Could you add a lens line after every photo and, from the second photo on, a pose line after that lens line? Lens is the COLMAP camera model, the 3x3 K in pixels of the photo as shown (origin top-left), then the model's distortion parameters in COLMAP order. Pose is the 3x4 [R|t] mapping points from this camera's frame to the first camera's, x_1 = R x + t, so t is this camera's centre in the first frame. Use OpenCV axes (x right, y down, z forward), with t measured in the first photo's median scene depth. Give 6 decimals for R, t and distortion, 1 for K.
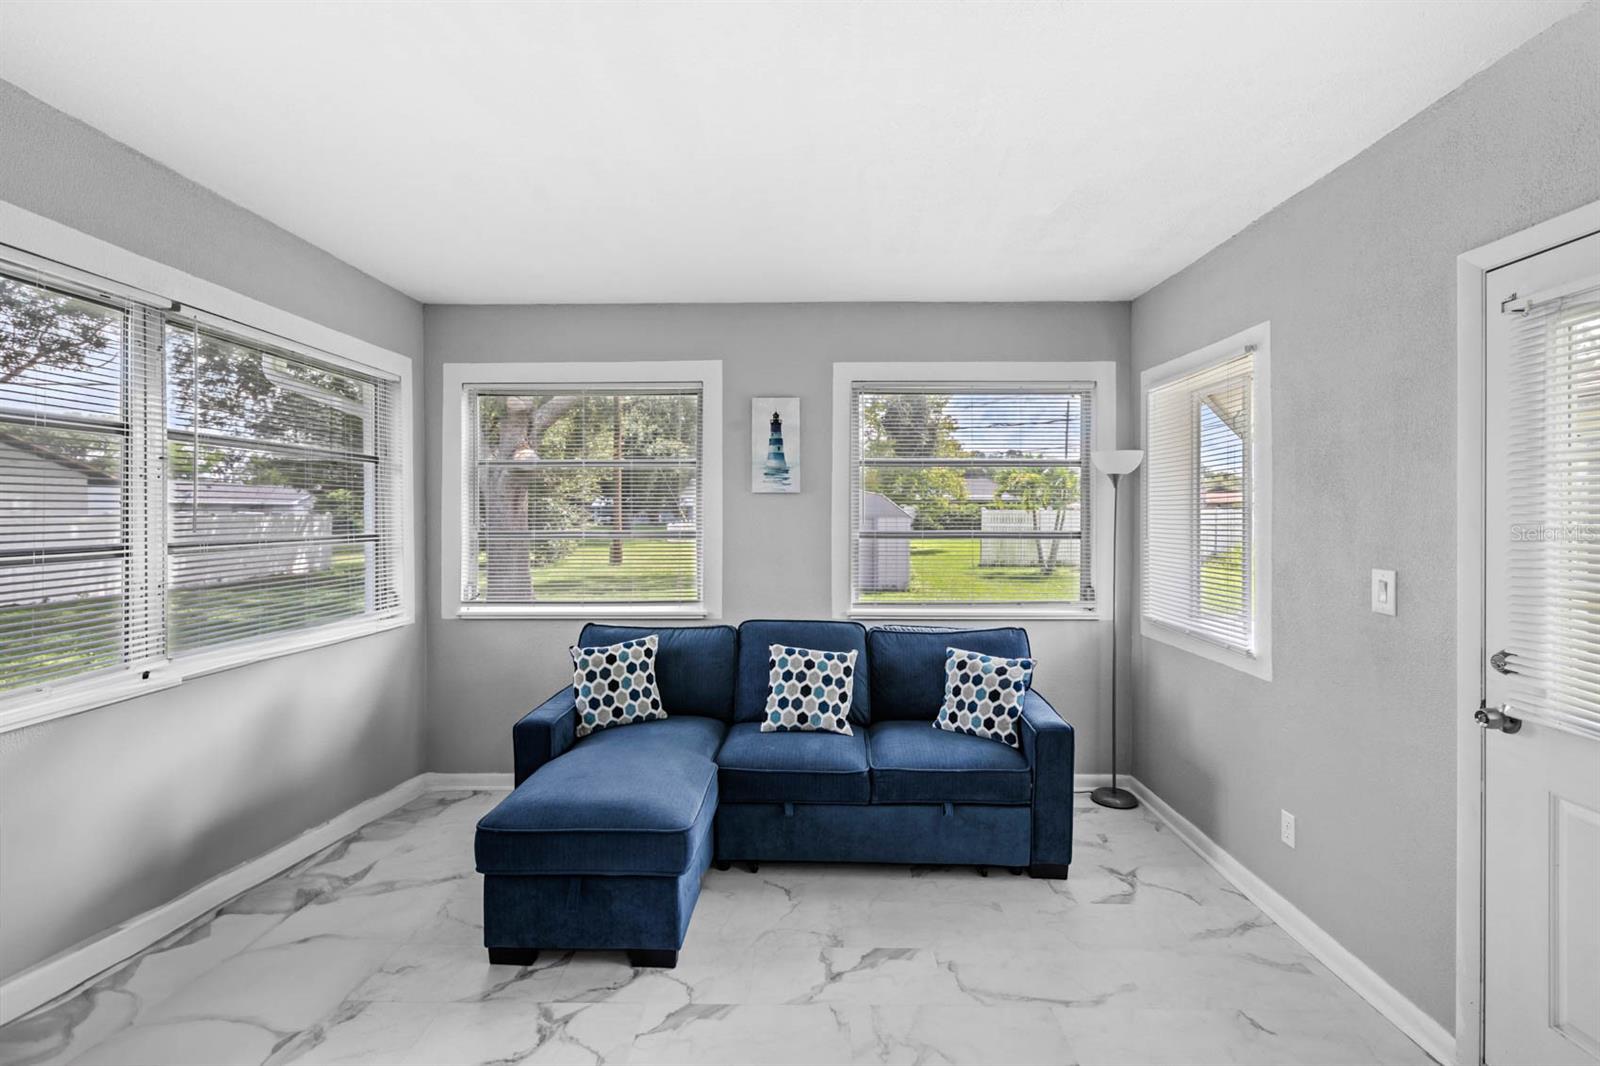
lens RADIAL K [[731.5, 0, 799.7], [0, 731.5, 516.8], [0, 0, 1]] dist [0.000164, -0.000543]
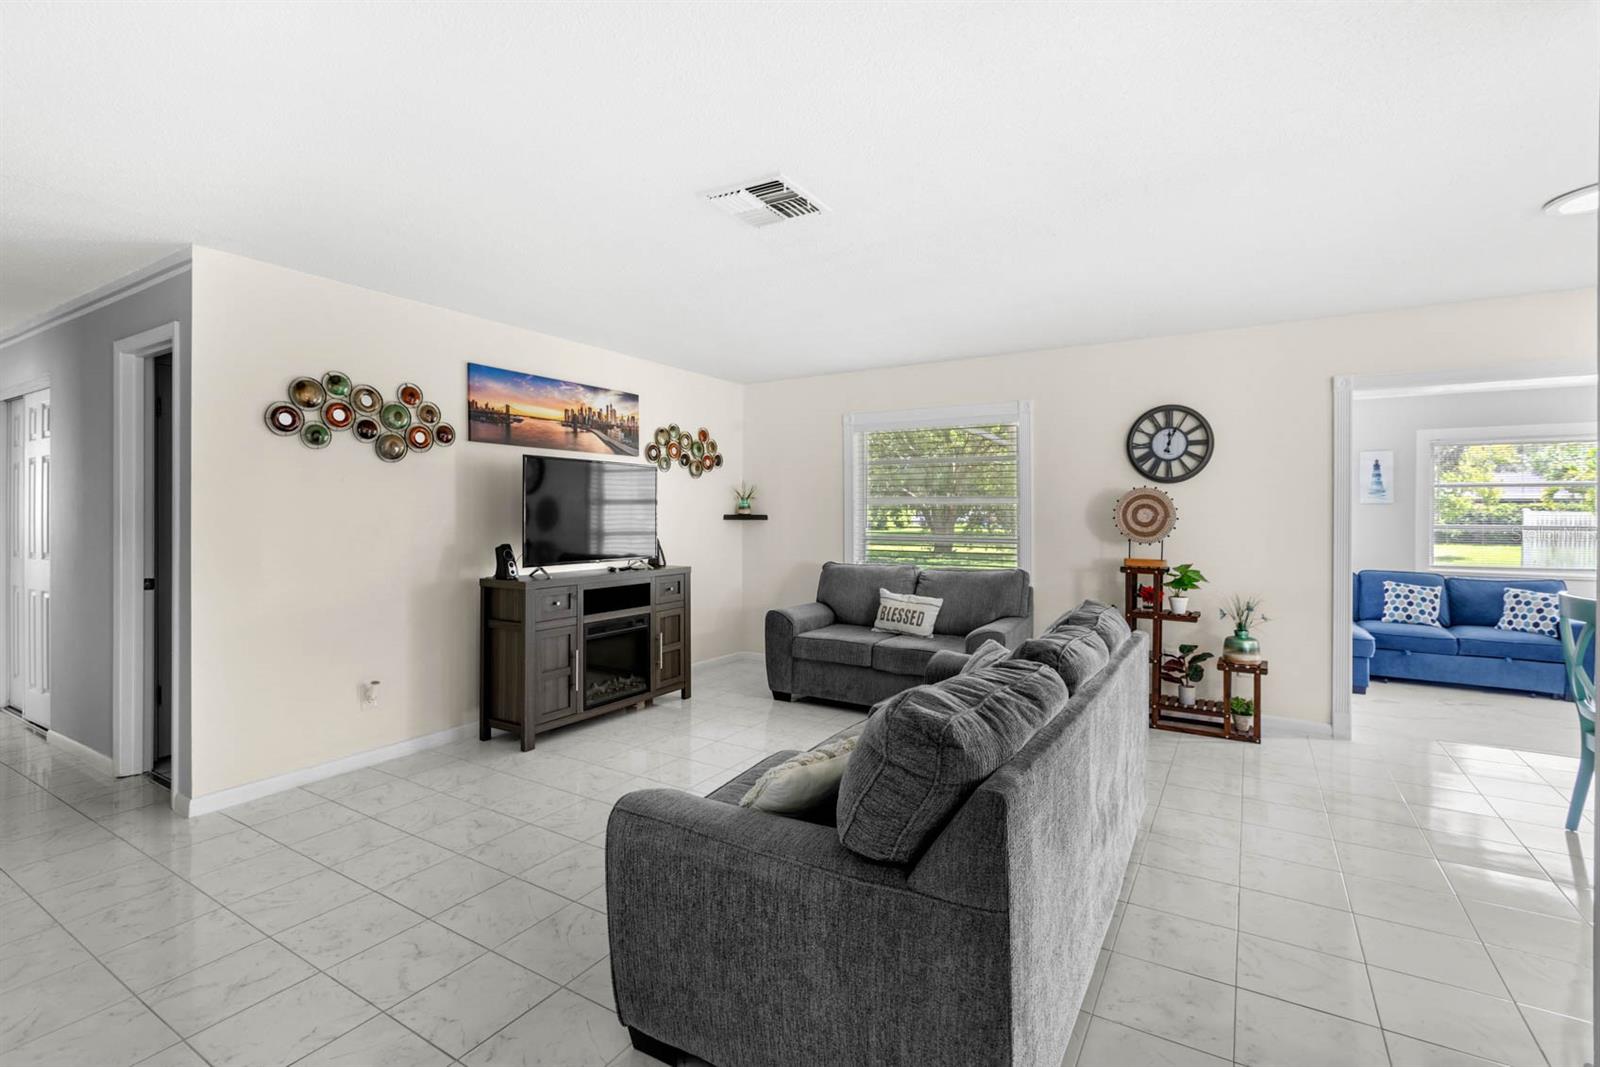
lens RADIAL K [[731.5, 0, 802.8], [0, 731.5, 509.4], [0, 0, 1]] dist [0.000164, -0.000543]
pose [[0.861987, 0.002108, -0.506926, -0.407082], [-0.006596, 0.999953, -0.007057, 0.005873], [0.506888, 0.009427, 0.861961, -1.553841]]
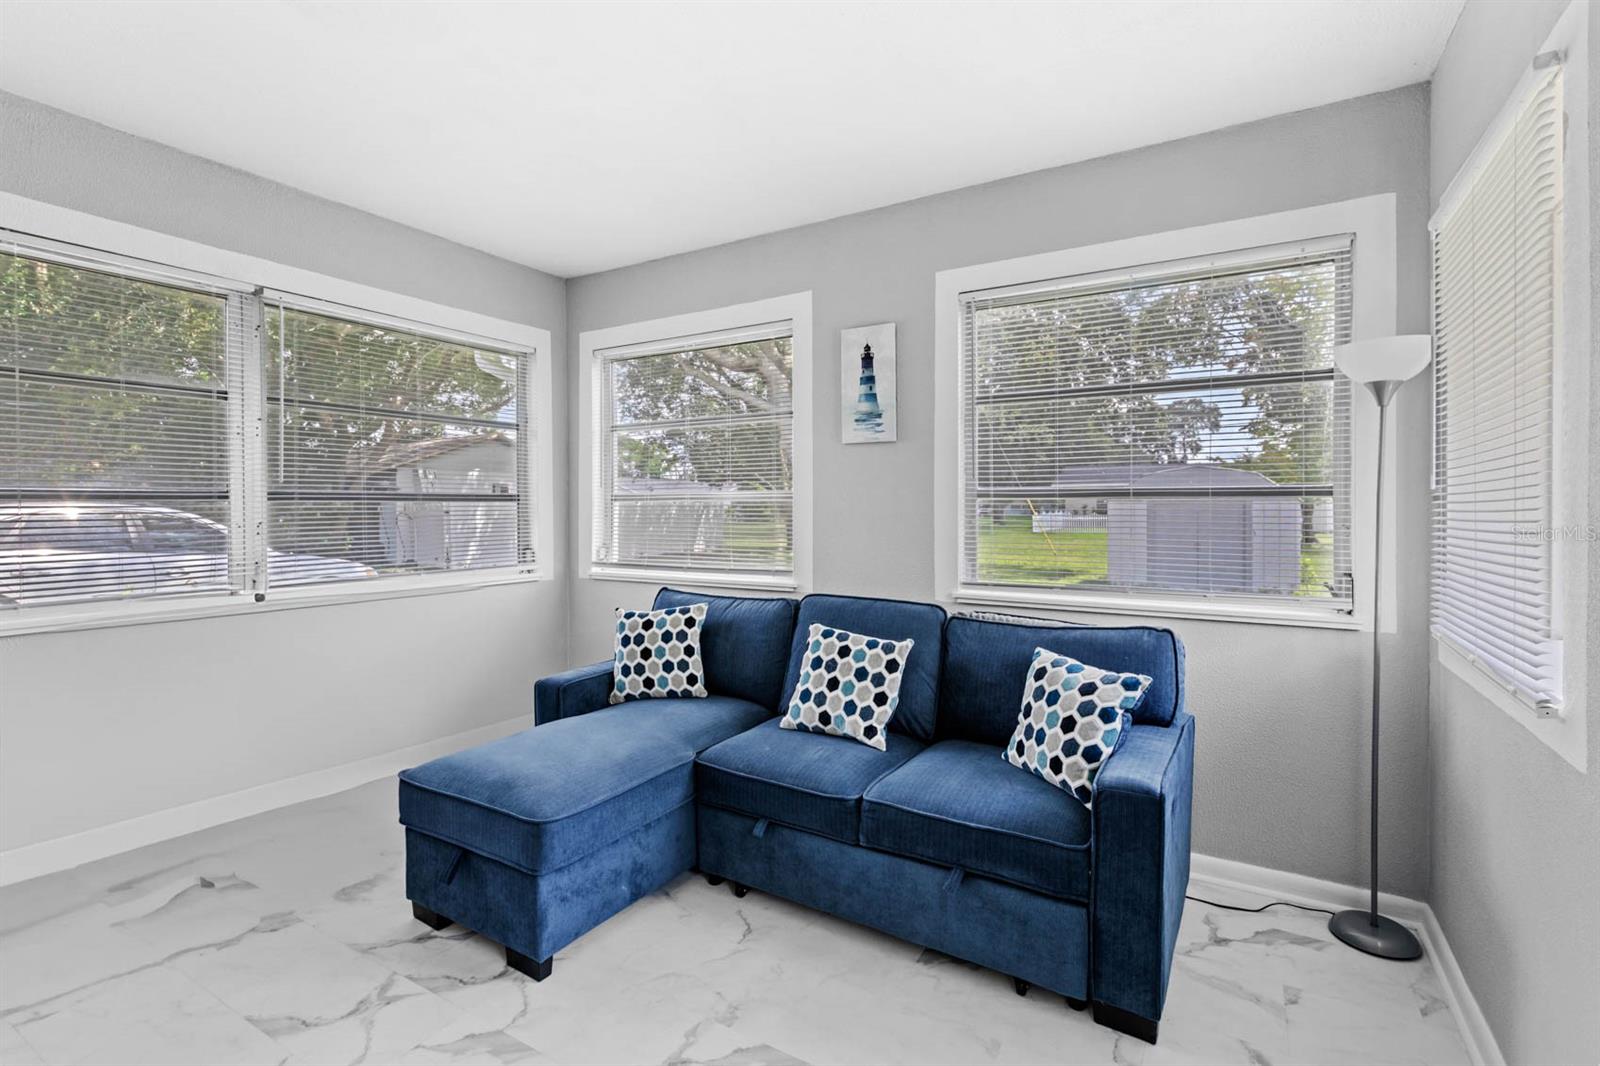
lens RADIAL K [[731.5, 0, 802.5], [0, 731.5, 513.0], [0, 0, 1]] dist [0.000164, -0.000543]
pose [[0.867423, 0.002173, -0.497566, 0.370195], [0.000432, 0.999987, 0.005122, 0.049475], [0.497571, -0.004658, 0.867411, 0.301206]]
